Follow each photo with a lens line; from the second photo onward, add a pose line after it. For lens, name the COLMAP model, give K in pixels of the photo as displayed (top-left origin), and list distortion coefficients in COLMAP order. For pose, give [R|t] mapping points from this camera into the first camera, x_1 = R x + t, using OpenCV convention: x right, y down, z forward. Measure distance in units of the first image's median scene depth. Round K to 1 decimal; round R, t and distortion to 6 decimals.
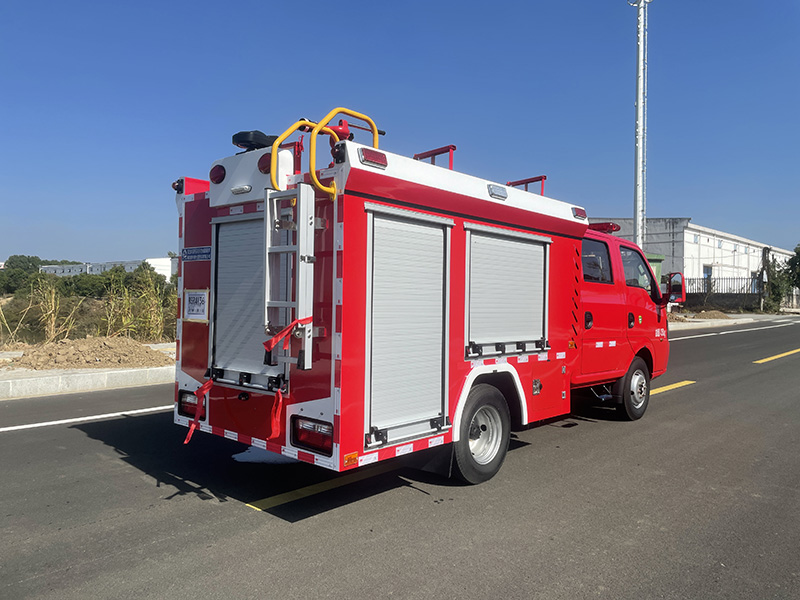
lens RADIAL K [[614.7, 0, 400.0], [0, 614.7, 300.0], [0, 0, 1]] dist [-0.002843, -0.001300]
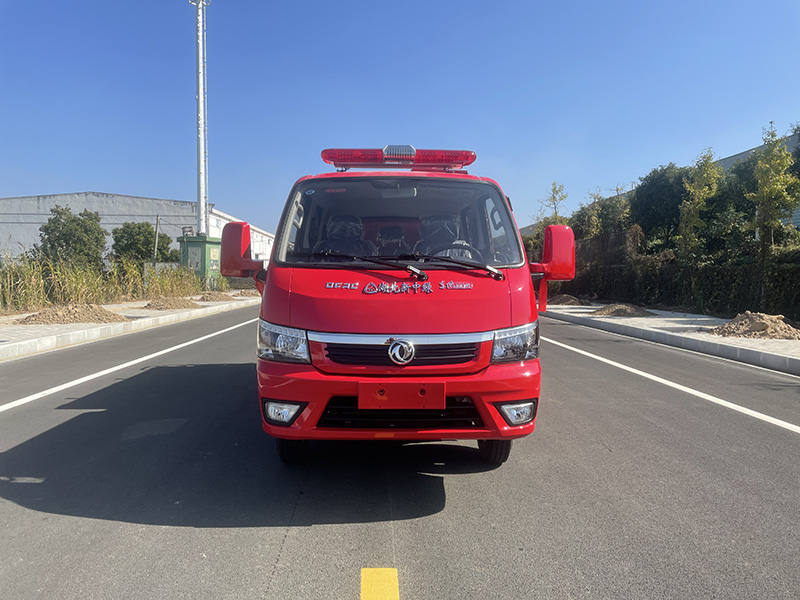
lens RADIAL K [[605.7, 0, 394.0], [0, 605.7, 303.7], [0, 0, 1]] dist [0.002554, 0.000527]
pose [[0.723230, -0.035136, 0.689712, -0.115437], [0.007075, 0.999029, 0.043475, 0.000362], [-0.690571, -0.026563, 0.722777, -0.023253]]
